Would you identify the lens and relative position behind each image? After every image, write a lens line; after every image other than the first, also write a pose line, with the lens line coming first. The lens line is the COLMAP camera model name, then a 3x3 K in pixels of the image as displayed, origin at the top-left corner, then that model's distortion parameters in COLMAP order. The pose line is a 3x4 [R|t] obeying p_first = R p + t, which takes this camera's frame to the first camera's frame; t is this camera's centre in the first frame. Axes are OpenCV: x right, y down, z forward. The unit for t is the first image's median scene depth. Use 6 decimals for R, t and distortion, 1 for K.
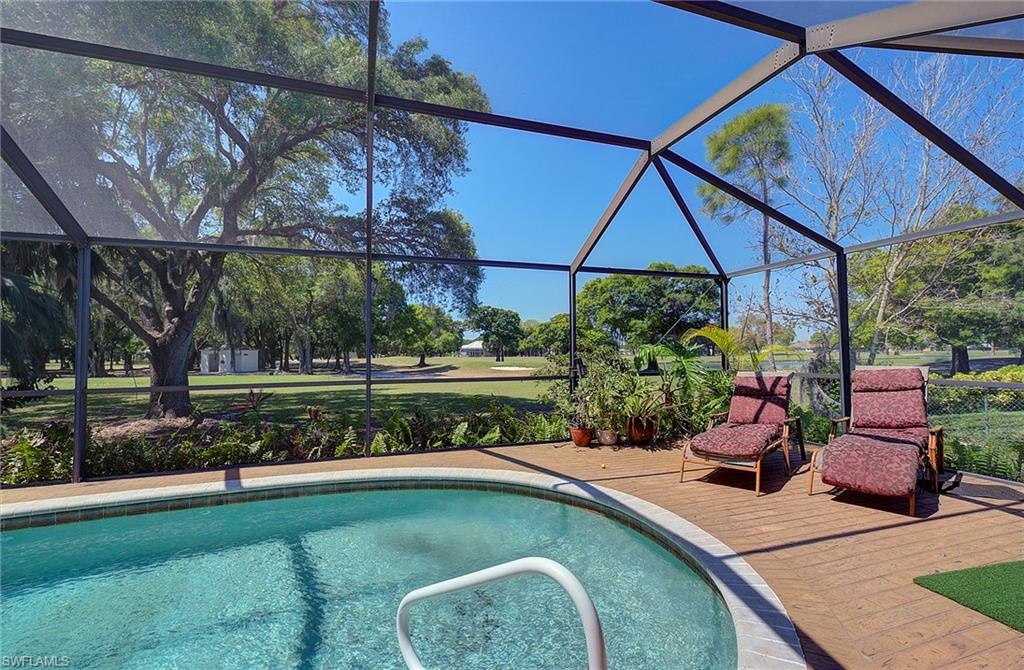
lens RADIAL K [[441.6, 0, 520.5], [0, 441.6, 339.7], [0, 0, 1]] dist [0.001684, -0.000573]
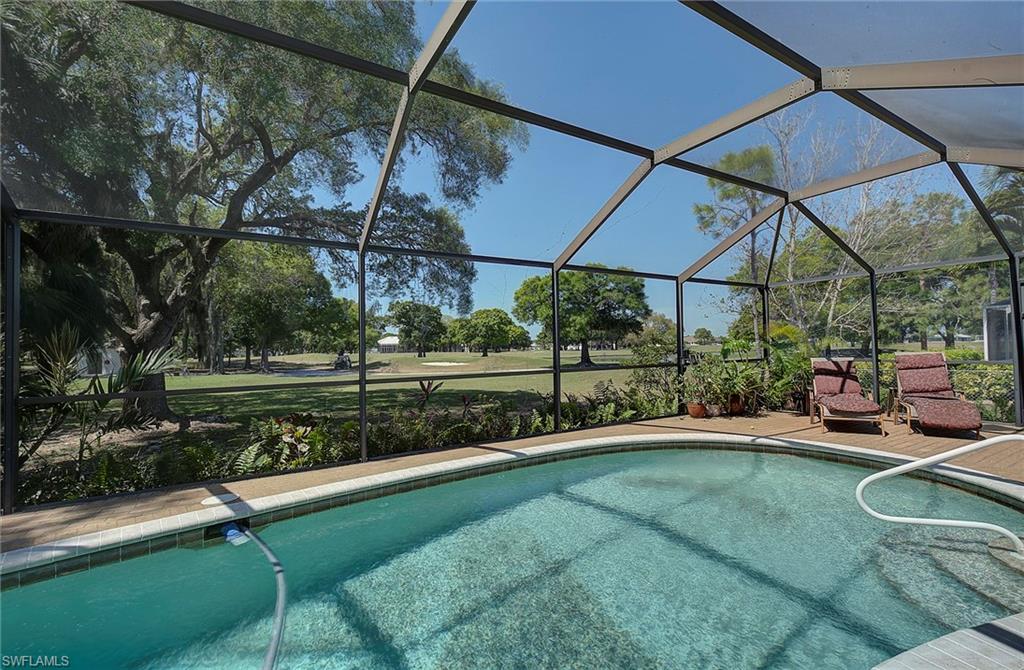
lens RADIAL K [[442.4, 0, 530.2], [0, 442.4, 336.1], [0, 0, 1]] dist [-0.000446, -0.000166]
pose [[0.976681, -0.003113, 0.214675, -0.220680], [0.002649, 0.999993, 0.002448, -0.001311], [-0.214681, -0.001822, 0.976683, -0.055686]]
